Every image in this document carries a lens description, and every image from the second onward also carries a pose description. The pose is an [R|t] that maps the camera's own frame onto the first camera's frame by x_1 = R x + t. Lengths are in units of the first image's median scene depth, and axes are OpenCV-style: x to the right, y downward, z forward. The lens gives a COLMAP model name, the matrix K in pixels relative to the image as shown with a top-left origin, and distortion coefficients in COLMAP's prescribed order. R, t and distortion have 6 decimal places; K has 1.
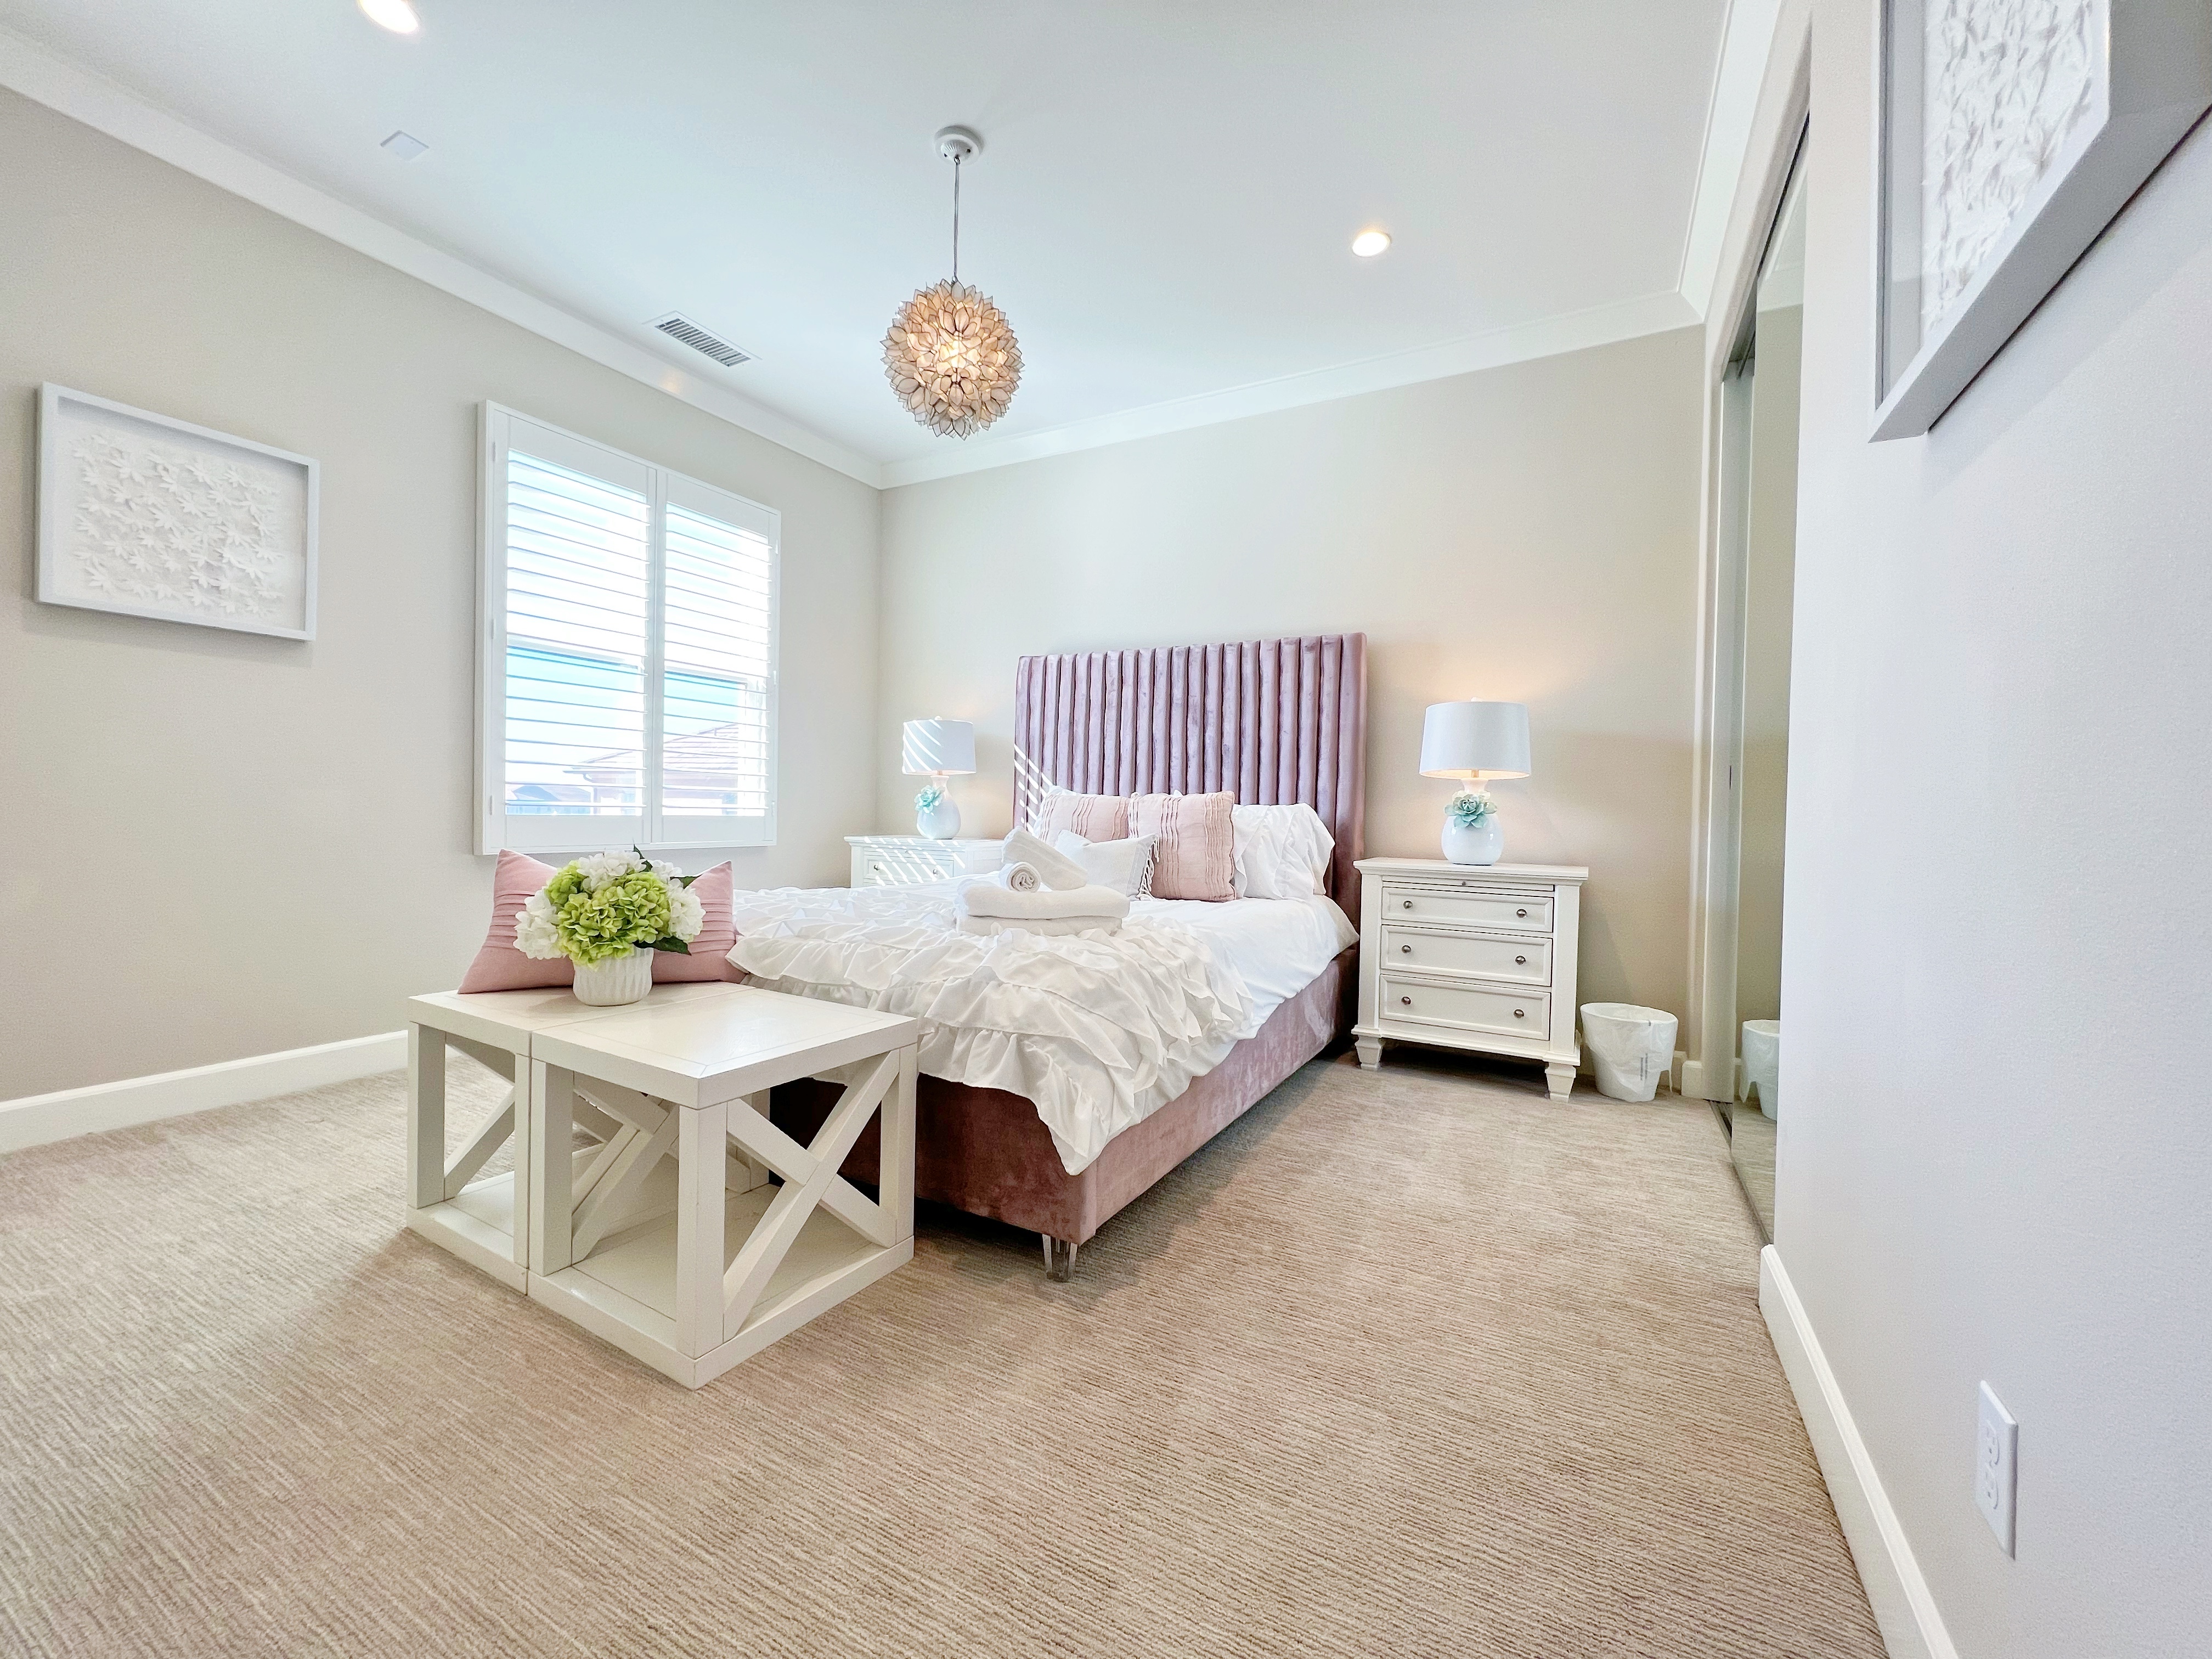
lens RADIAL K [[887.2, 0, 1102.8], [0, 887.2, 819.8], [0, 0, 1]] dist [-0.001283, -0.000143]
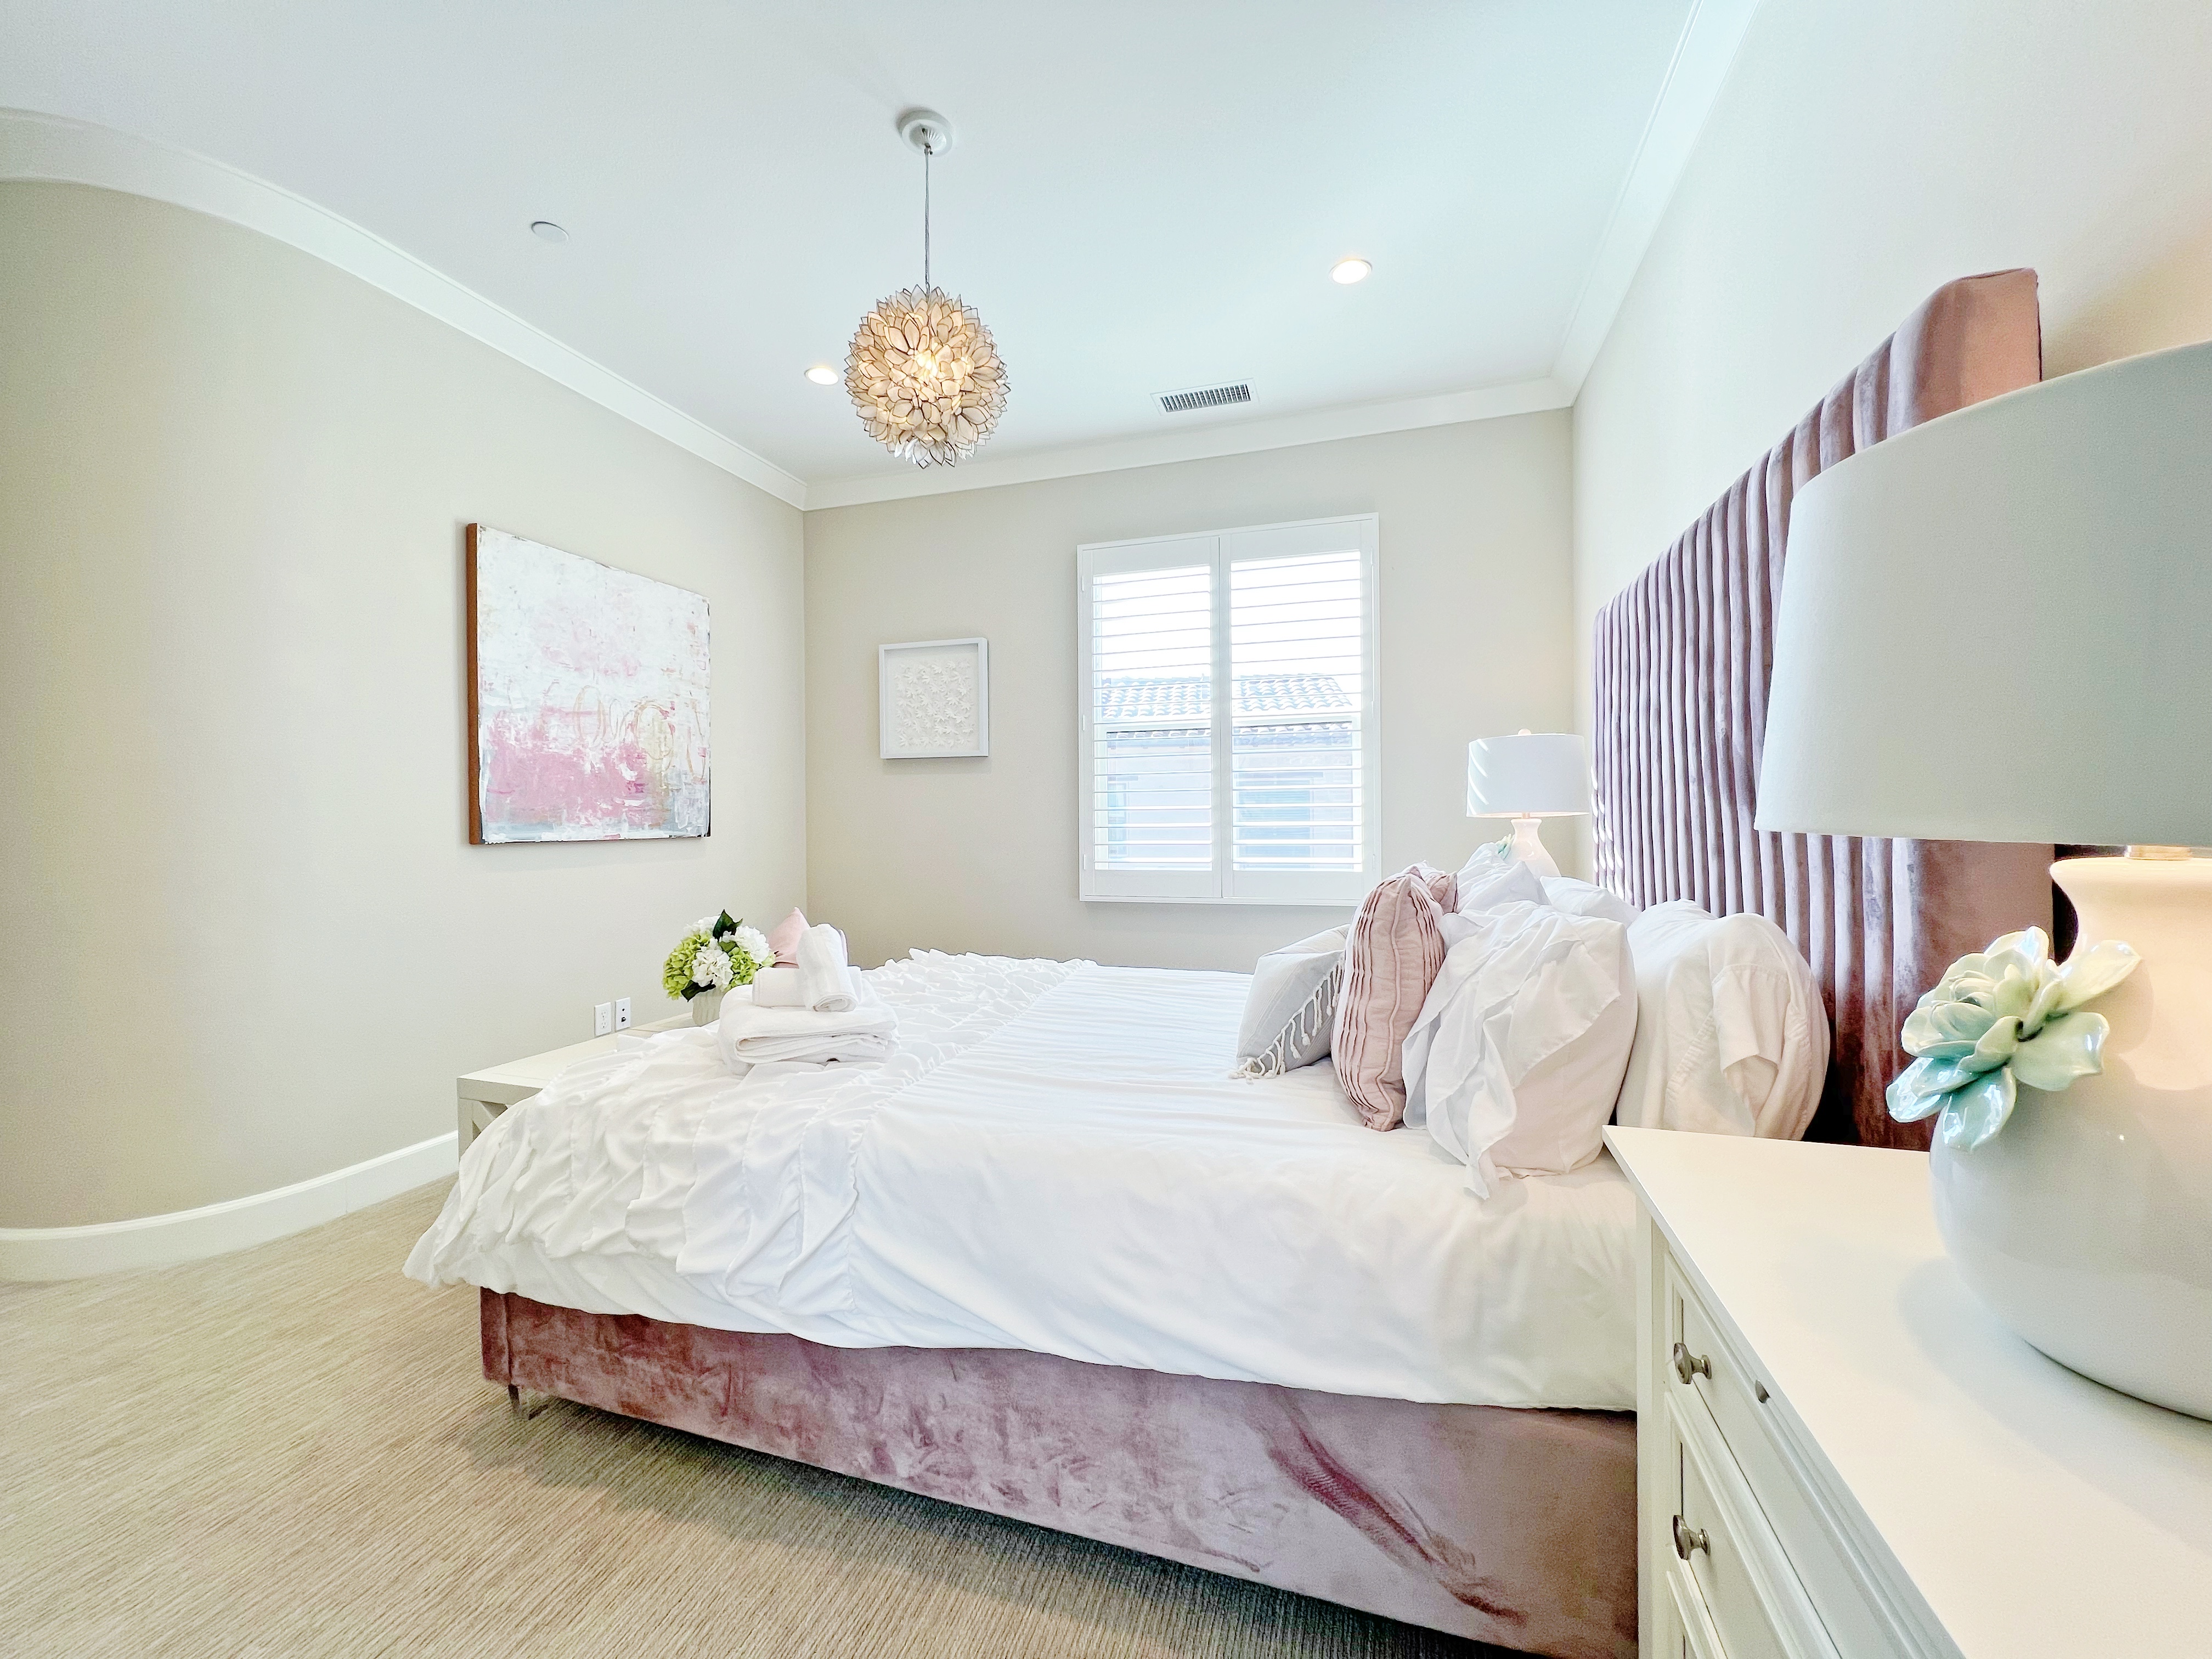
lens RADIAL K [[887.2, 0, 1102.8], [0, 887.2, 819.8], [0, 0, 1]] dist [-0.001283, -0.000143]
pose [[0.182658, -0.022734, -0.982914, 0.513178], [0.002419, 0.999740, -0.022673, -0.045032], [0.983174, 0.001763, 0.182665, 0.731822]]
